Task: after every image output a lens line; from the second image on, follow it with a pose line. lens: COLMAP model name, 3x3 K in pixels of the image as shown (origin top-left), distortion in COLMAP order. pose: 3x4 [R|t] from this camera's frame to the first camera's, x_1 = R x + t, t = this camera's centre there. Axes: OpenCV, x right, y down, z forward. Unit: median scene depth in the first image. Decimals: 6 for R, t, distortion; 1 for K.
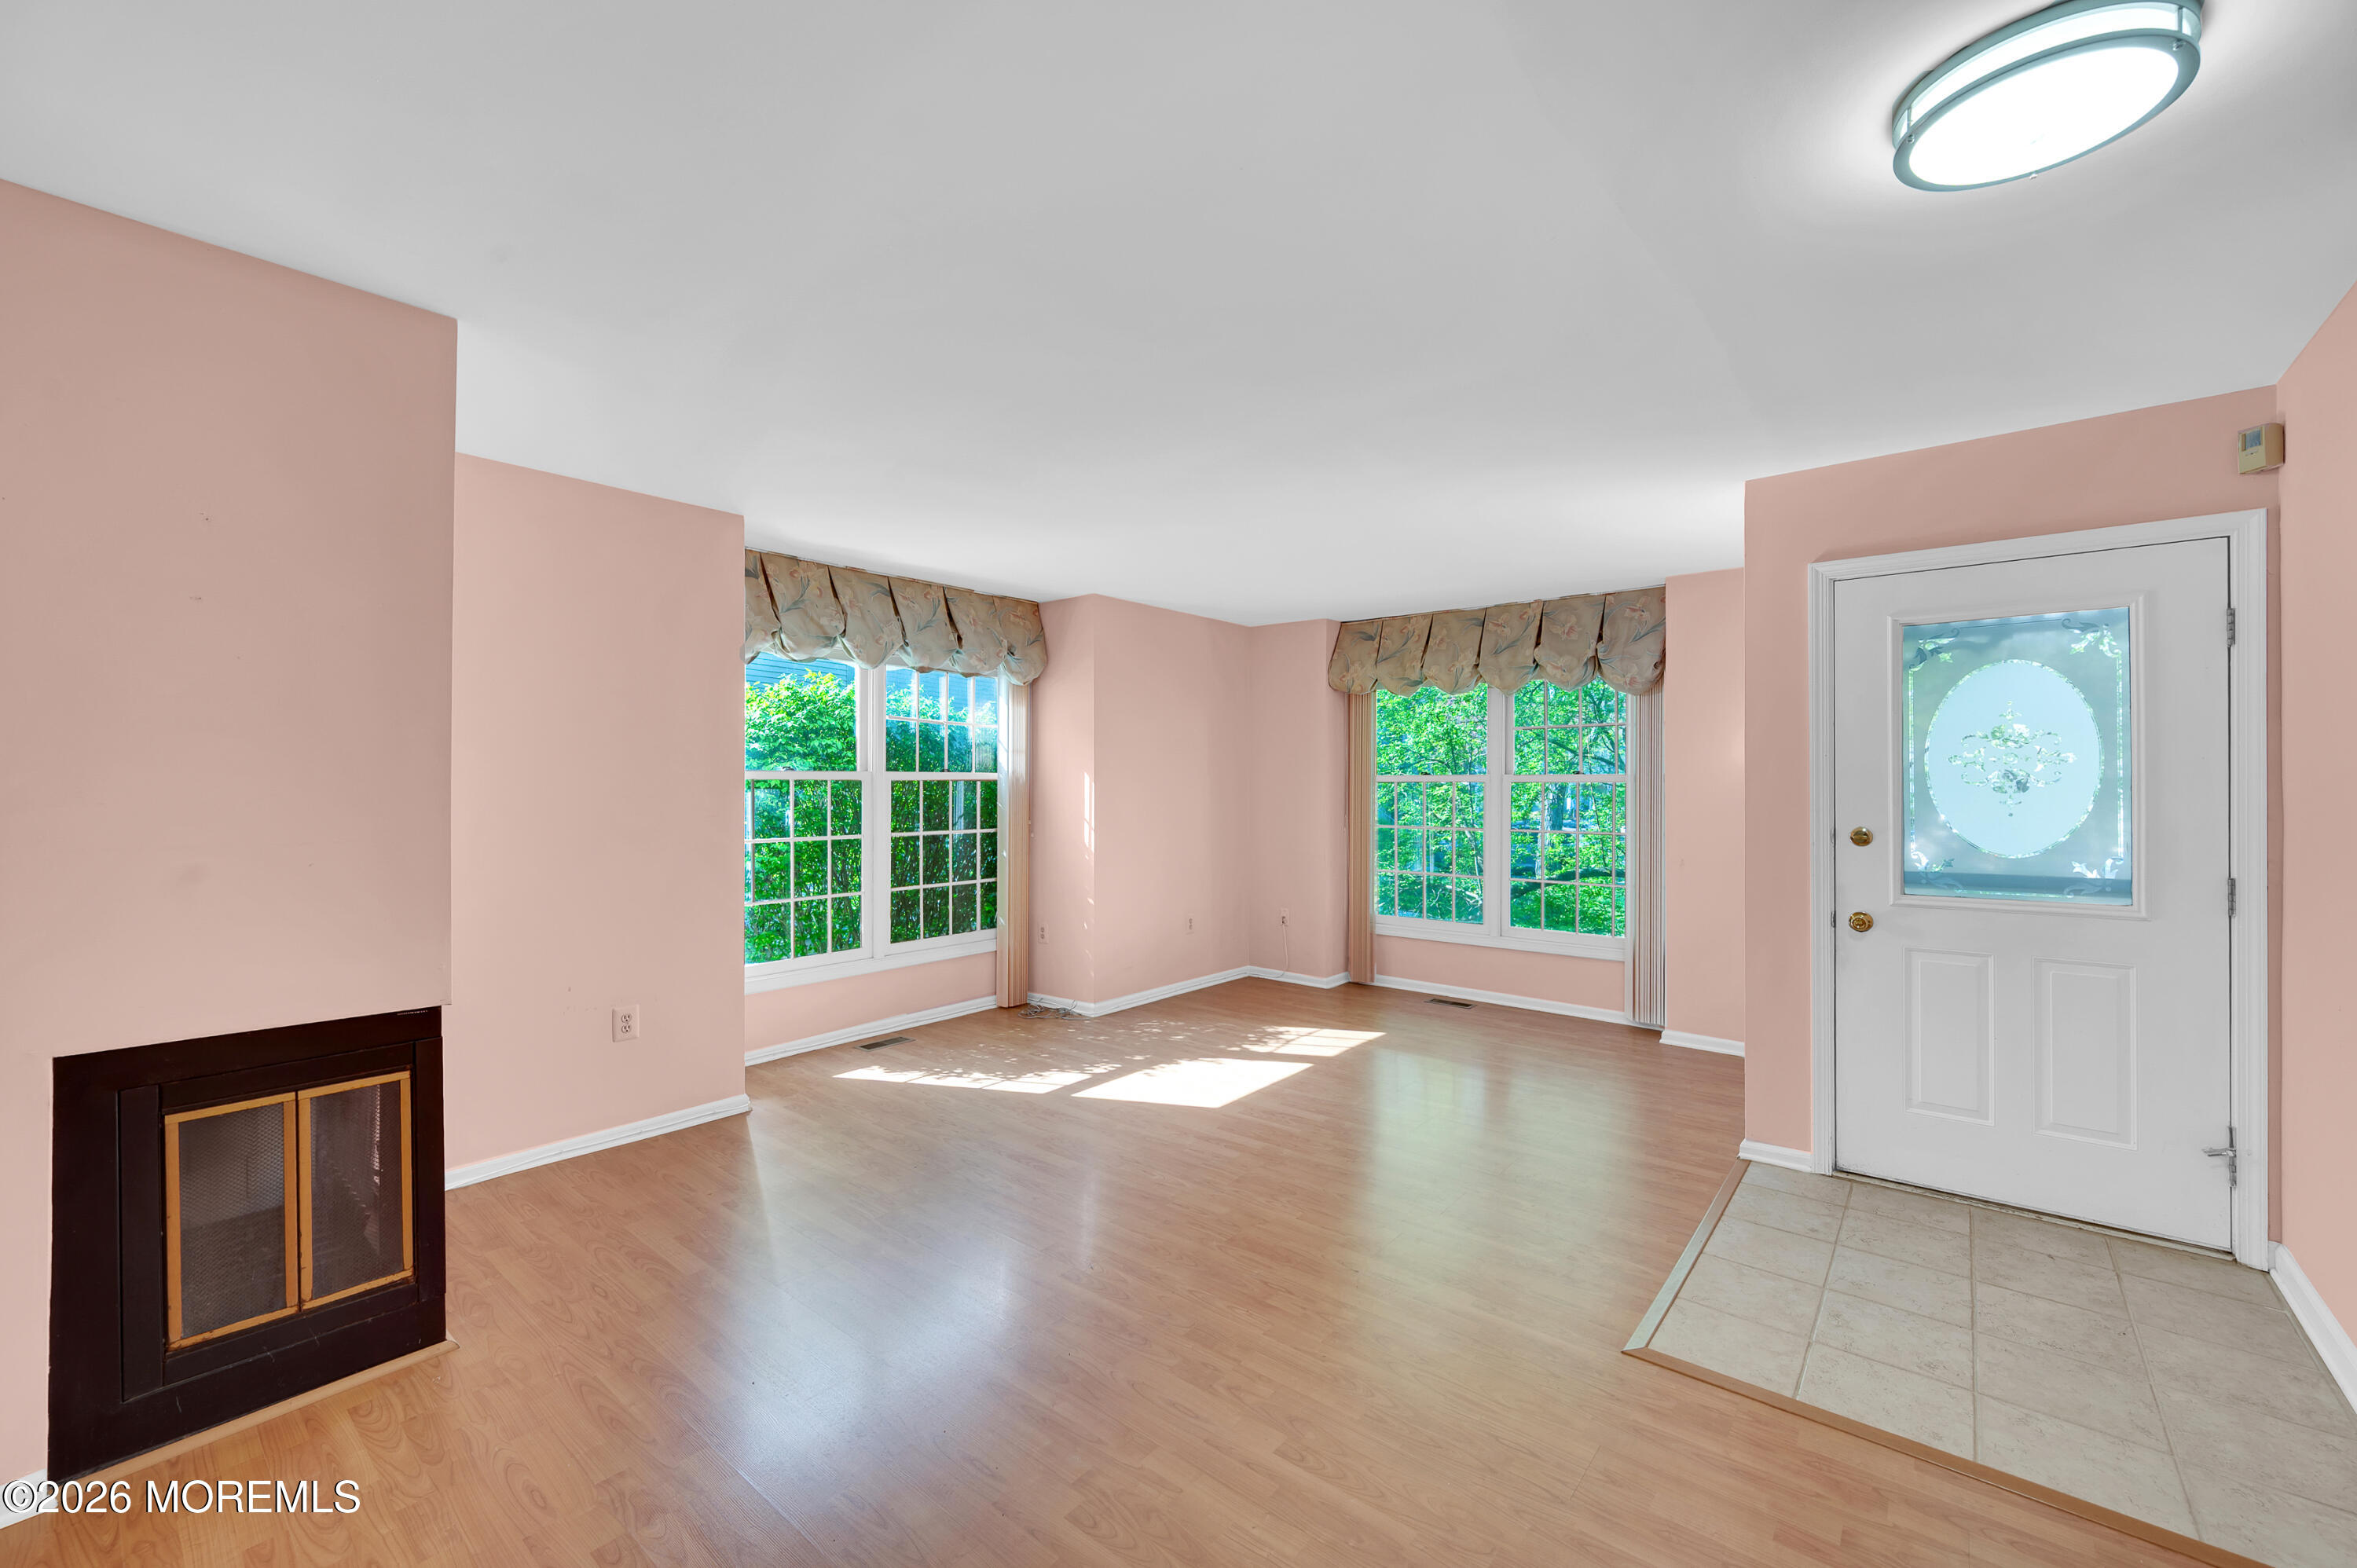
lens RADIAL K [[932.6, 0, 1178.5], [0, 932.6, 784.0], [0, 0, 1]] dist [0.000666, 0.000045]
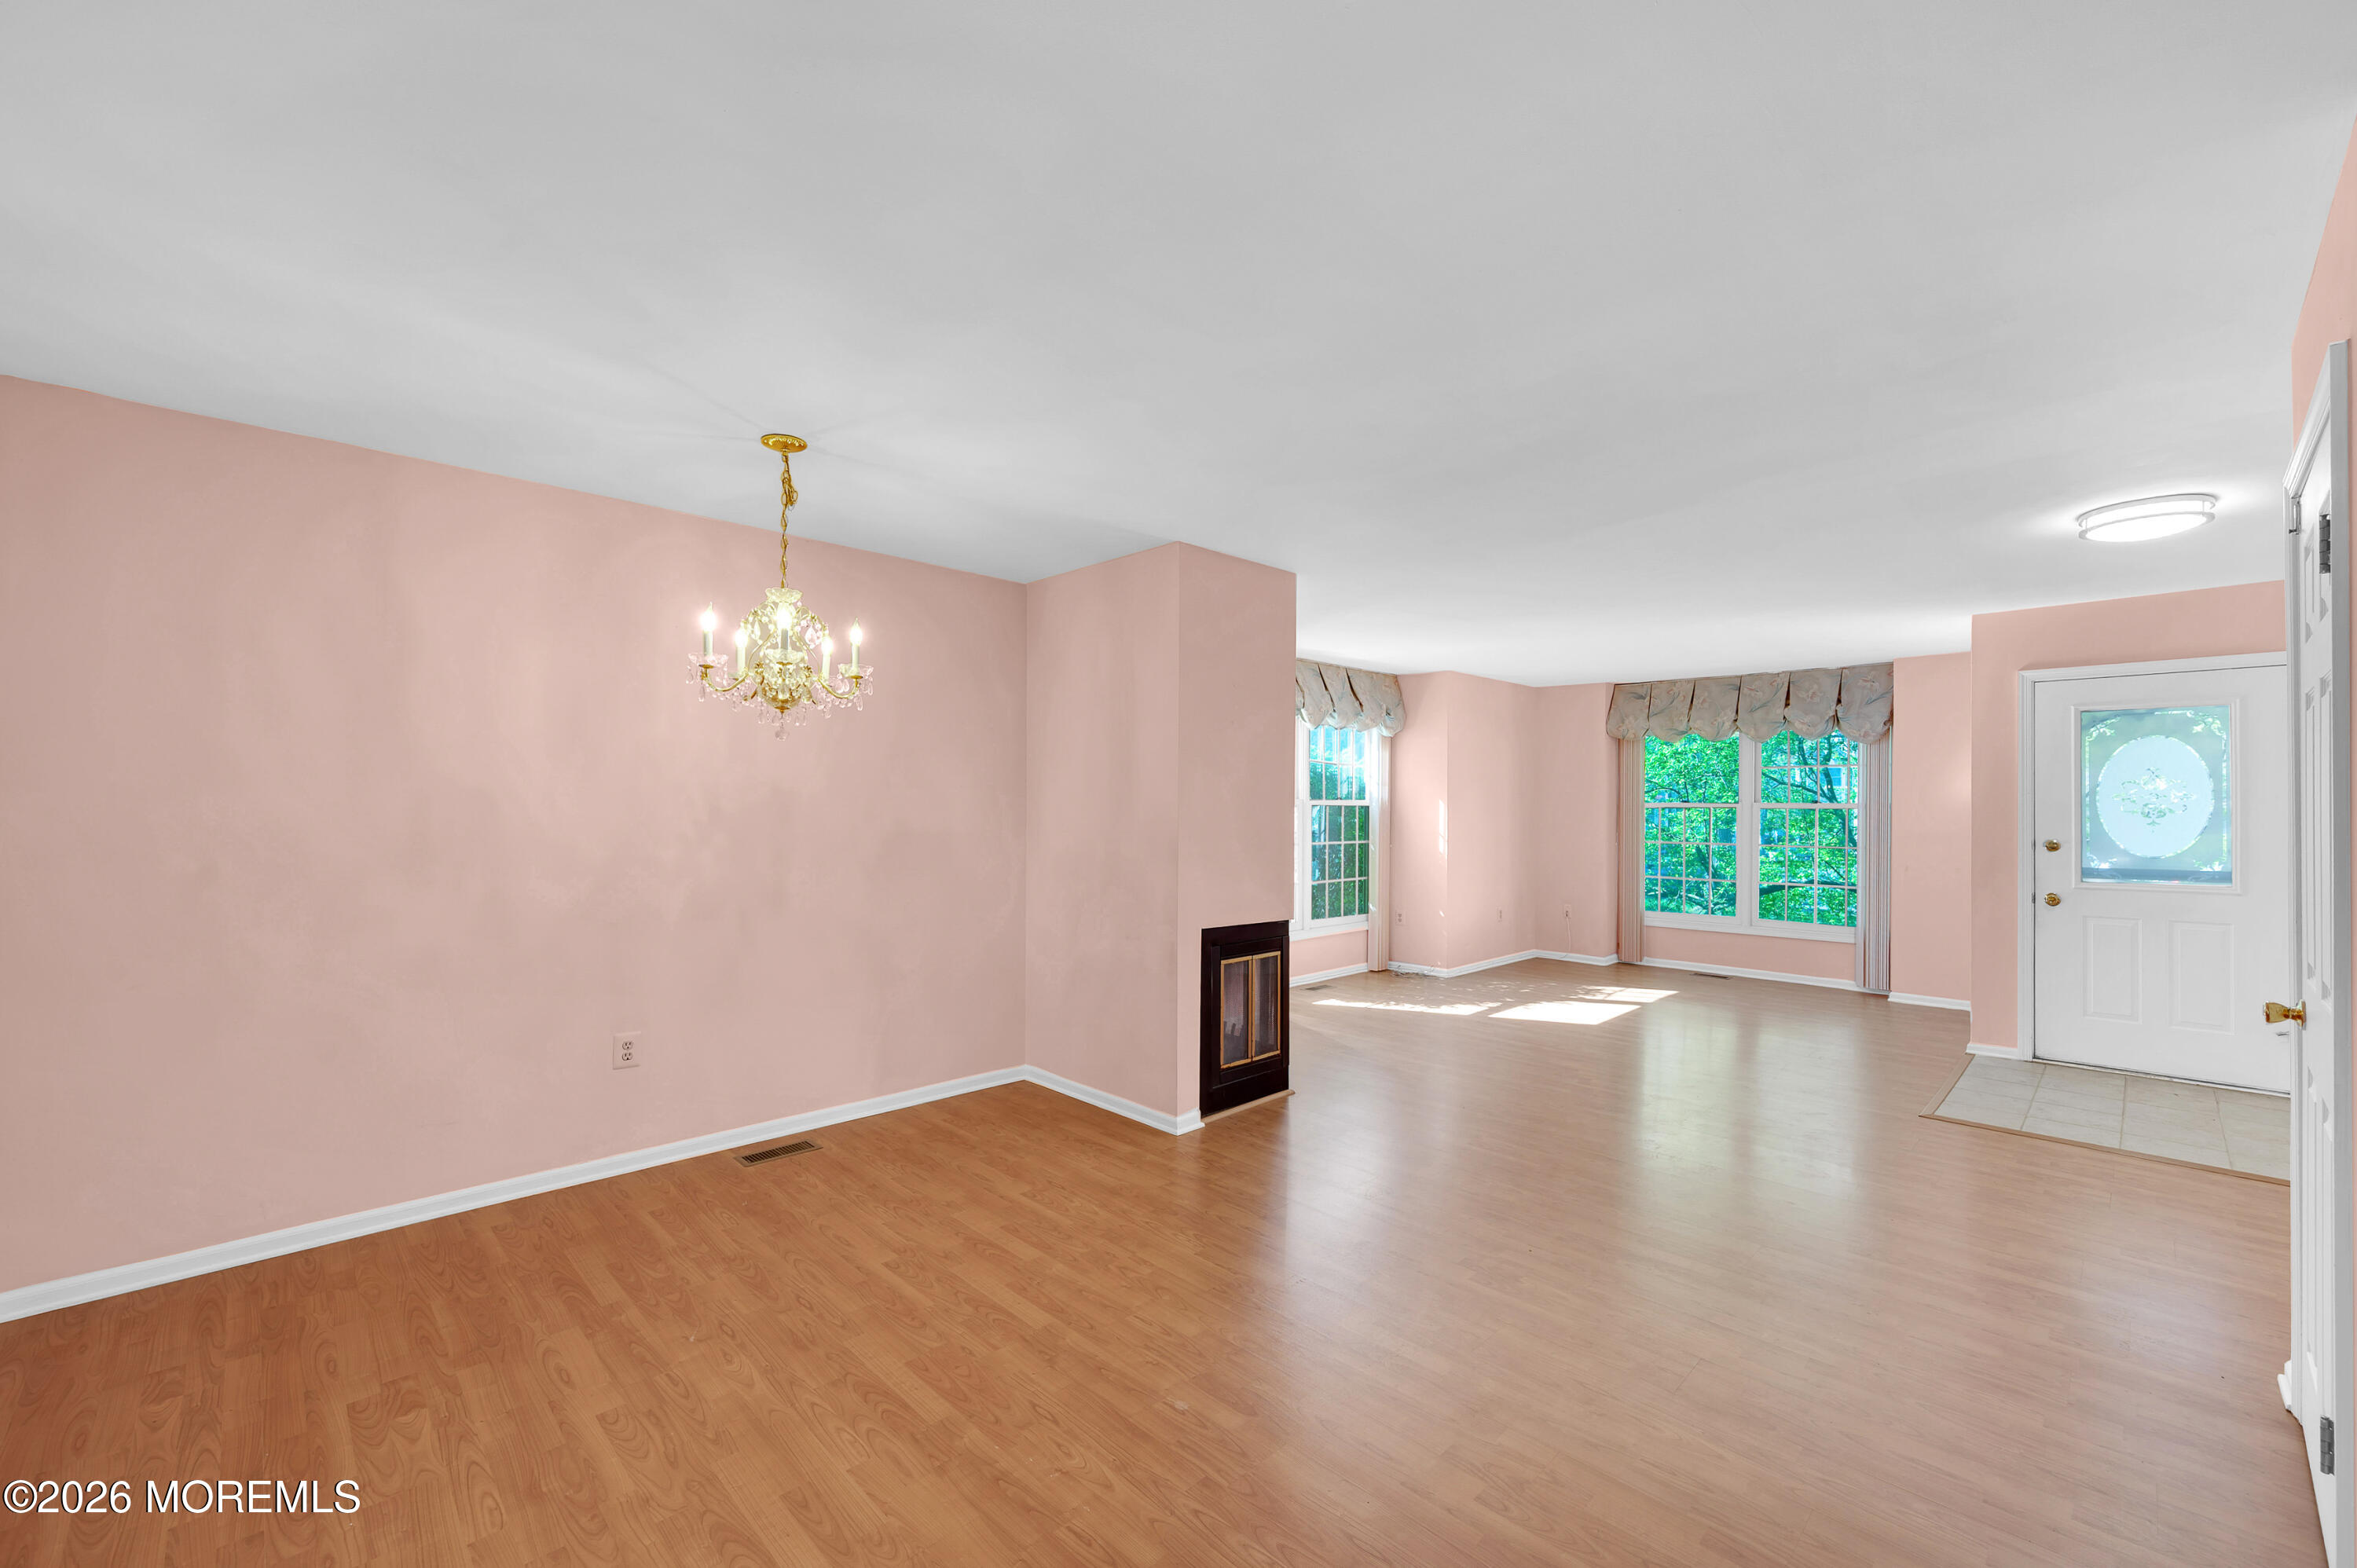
lens RADIAL K [[968.4, 0, 1183.4], [0, 968.4, 802.6], [0, 0, 1]] dist [-0.000443, -0.000309]
pose [[0.995963, 0.004570, -0.089651, -0.366358], [-0.004914, 0.999981, -0.003623, -0.001889], [0.089633, 0.004049, 0.995967, -0.476296]]
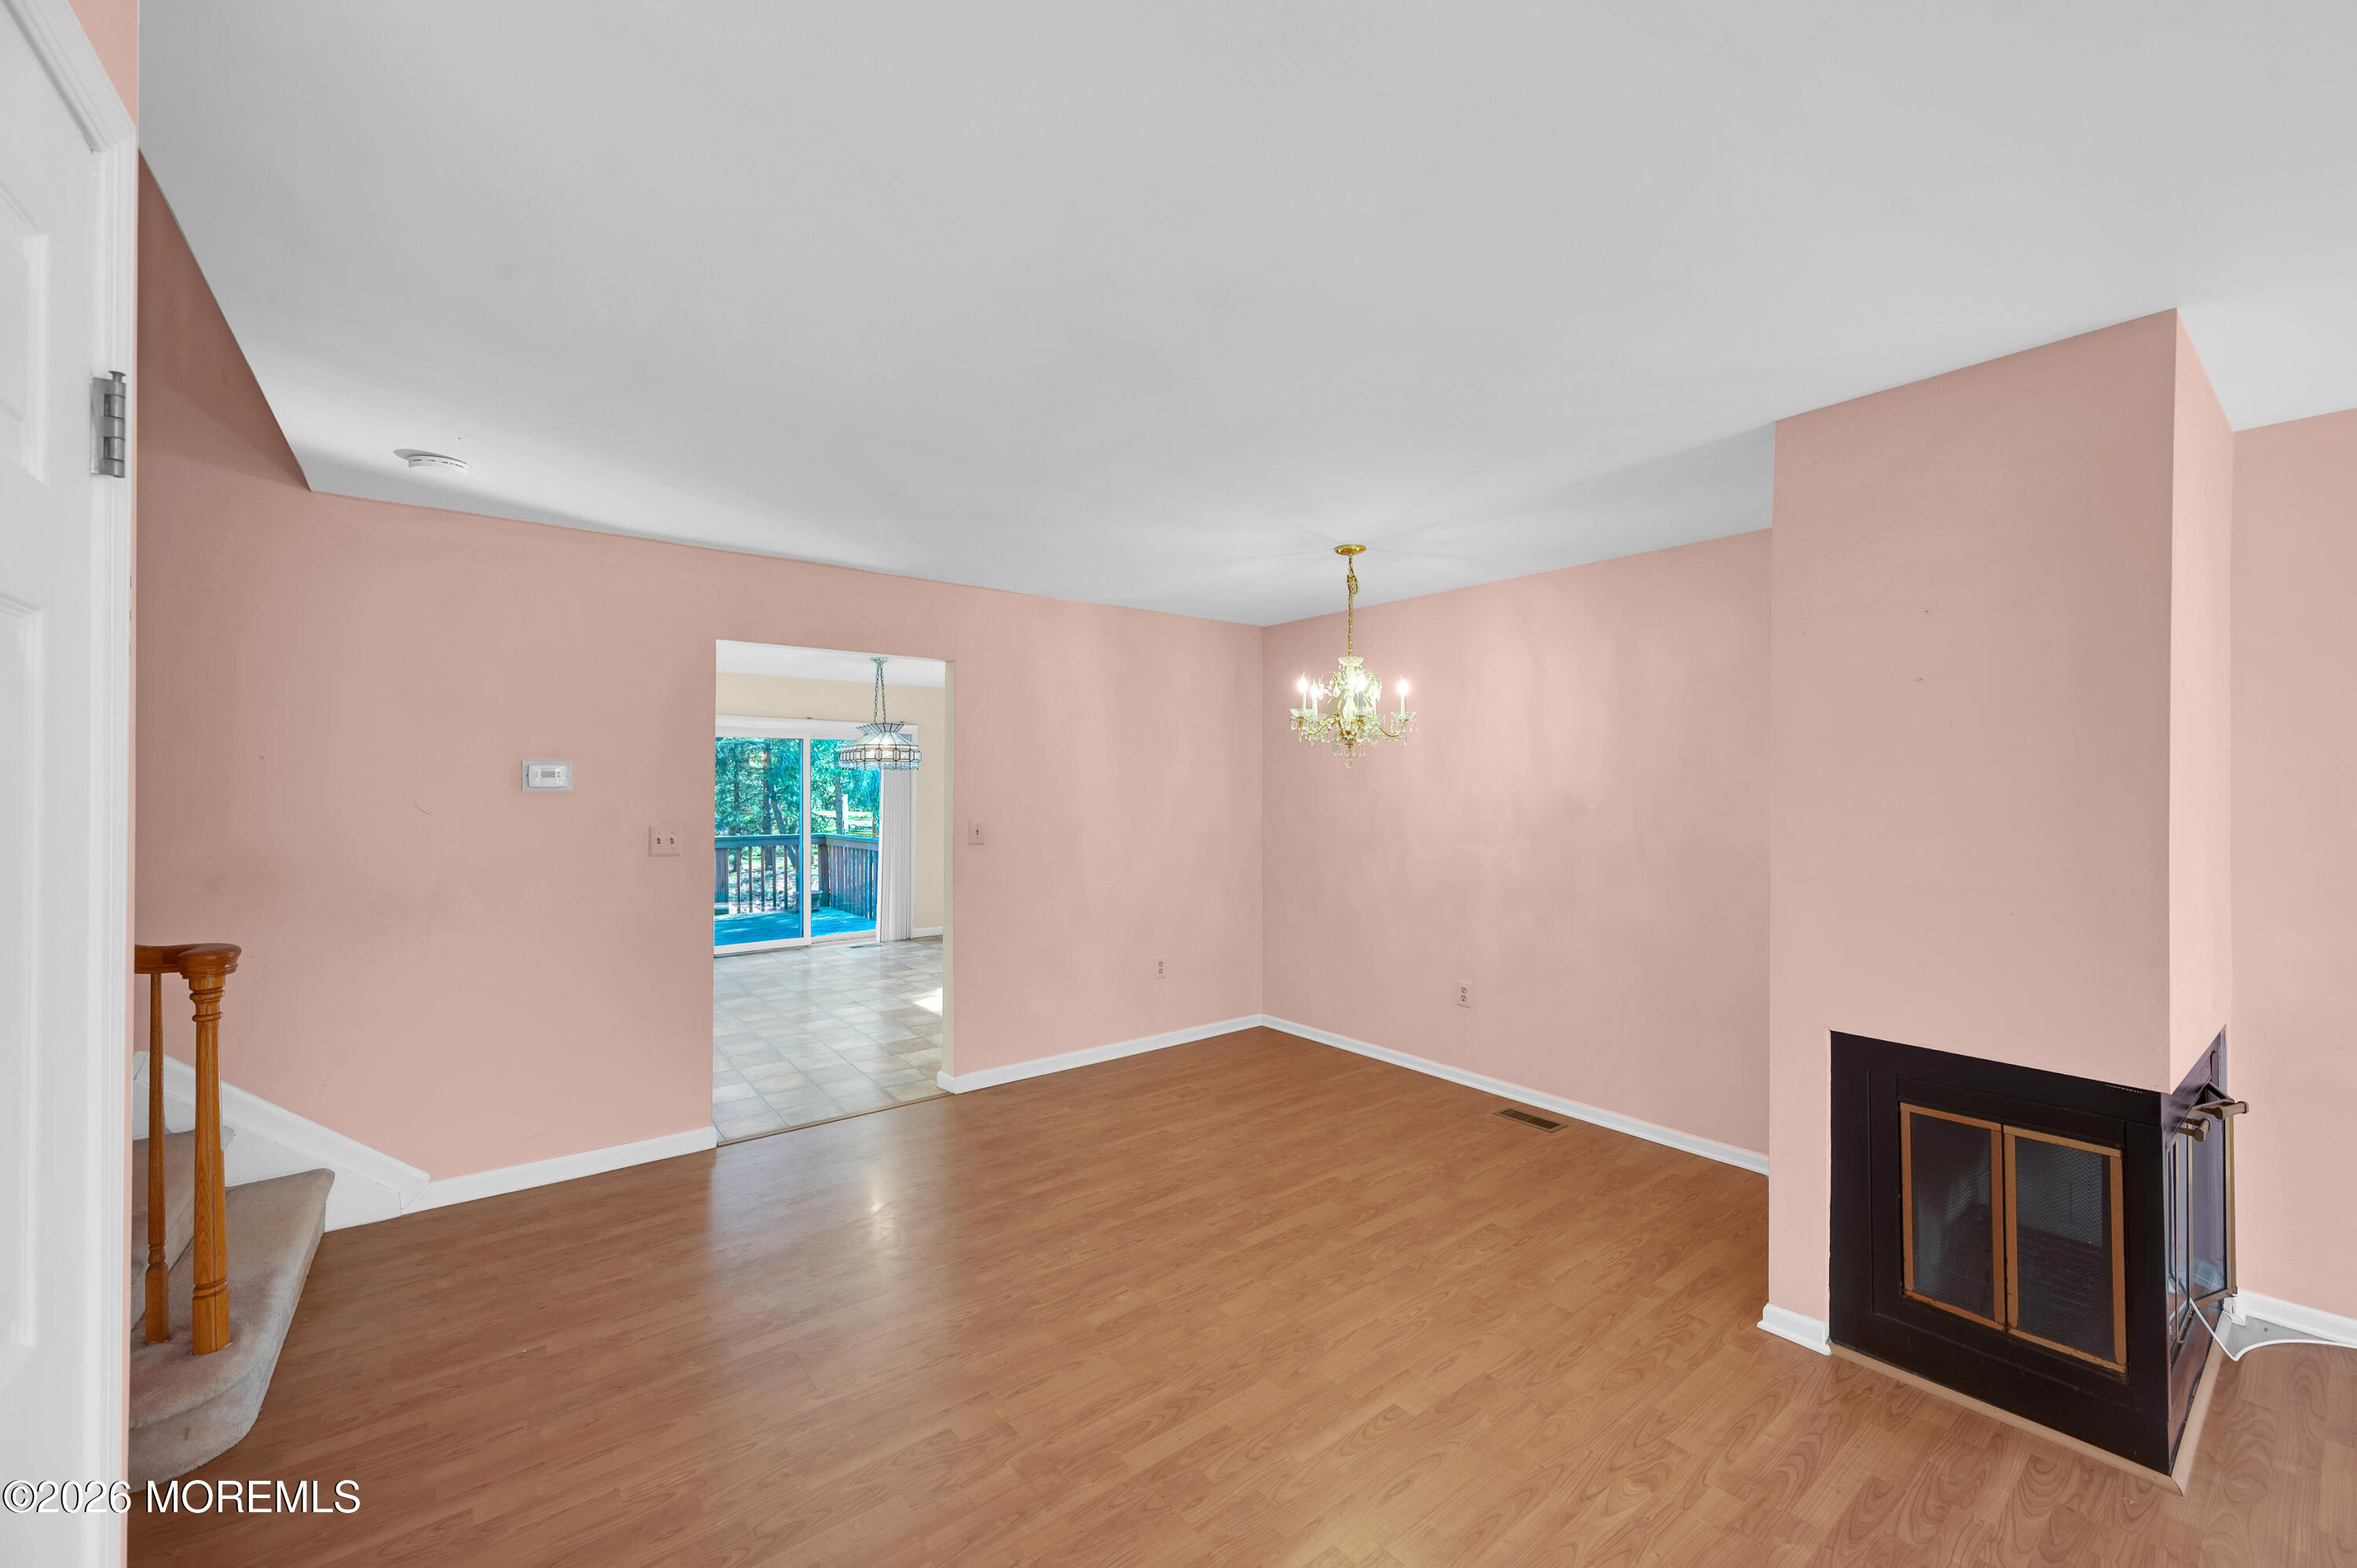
lens RADIAL K [[930.7, 0, 1178.5], [0, 930.7, 784.0], [0, 0, 1]] dist [0.001913, 0.000241]
pose [[-0.217065, -0.002324, -0.976154, 0.124575], [0.002585, 0.999992, -0.002956, -0.024621], [0.976154, -0.003165, -0.217058, 0.127602]]
